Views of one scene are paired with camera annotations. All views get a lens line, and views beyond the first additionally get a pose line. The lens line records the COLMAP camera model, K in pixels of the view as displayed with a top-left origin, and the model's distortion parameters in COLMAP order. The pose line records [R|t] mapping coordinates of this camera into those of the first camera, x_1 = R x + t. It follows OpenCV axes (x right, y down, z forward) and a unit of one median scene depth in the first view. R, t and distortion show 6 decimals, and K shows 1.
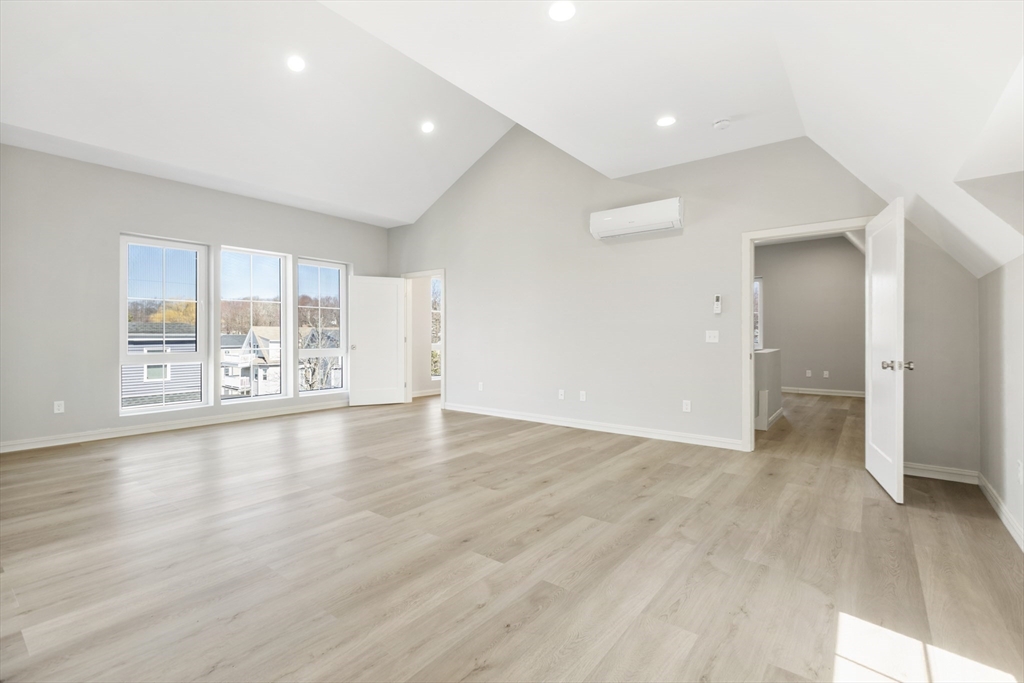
lens RADIAL K [[467.6, 0, 514.7], [0, 467.6, 340.3], [0, 0, 1]] dist [0.001729, 0.001044]
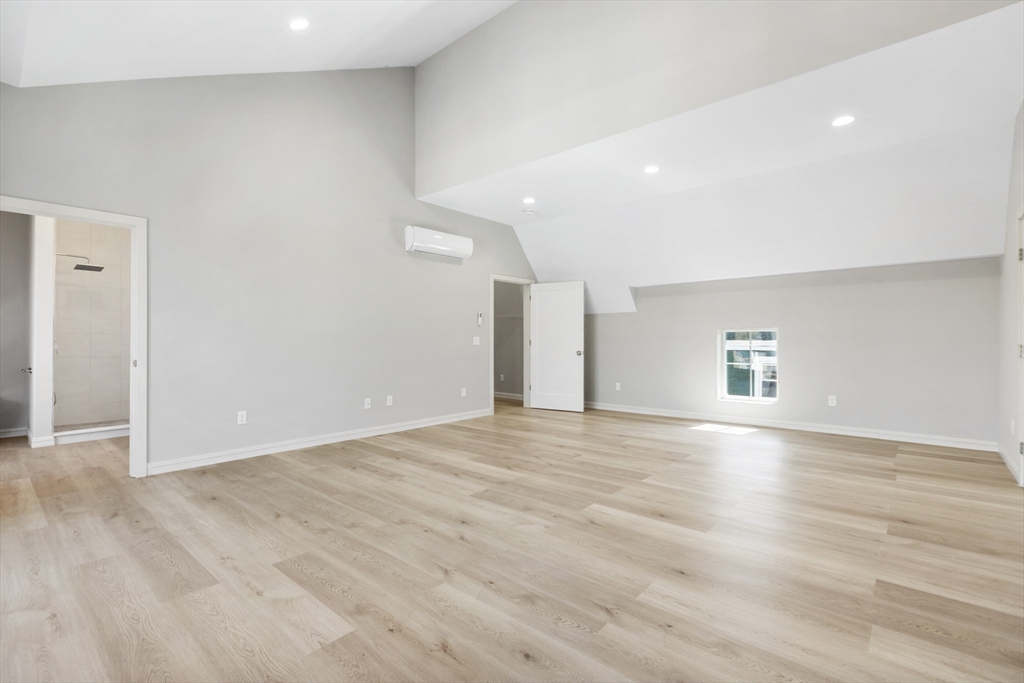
lens RADIAL K [[467.6, 0, 515.2], [0, 467.6, 341.2], [0, 0, 1]] dist [0.001729, 0.001044]
pose [[0.040011, -0.003237, 0.999194, -1.071534], [0.011036, 0.999935, 0.002798, -0.010650], [-0.999138, 0.010915, 0.040044, 0.874226]]
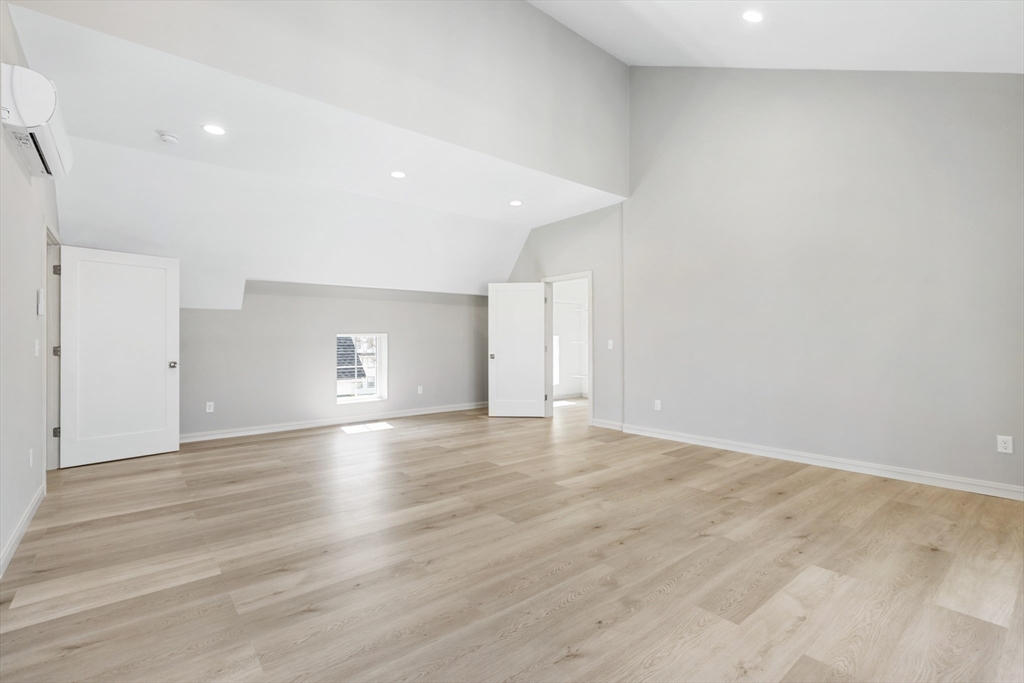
lens RADIAL K [[467.6, 0, 509.9], [0, 467.6, 336.7], [0, 0, 1]] dist [0.001729, 0.001044]
pose [[-0.978687, 0.007853, 0.205208, -0.434627], [0.007312, 0.999968, -0.003395, -0.018249], [-0.205228, -0.001822, -0.978712, 1.635834]]
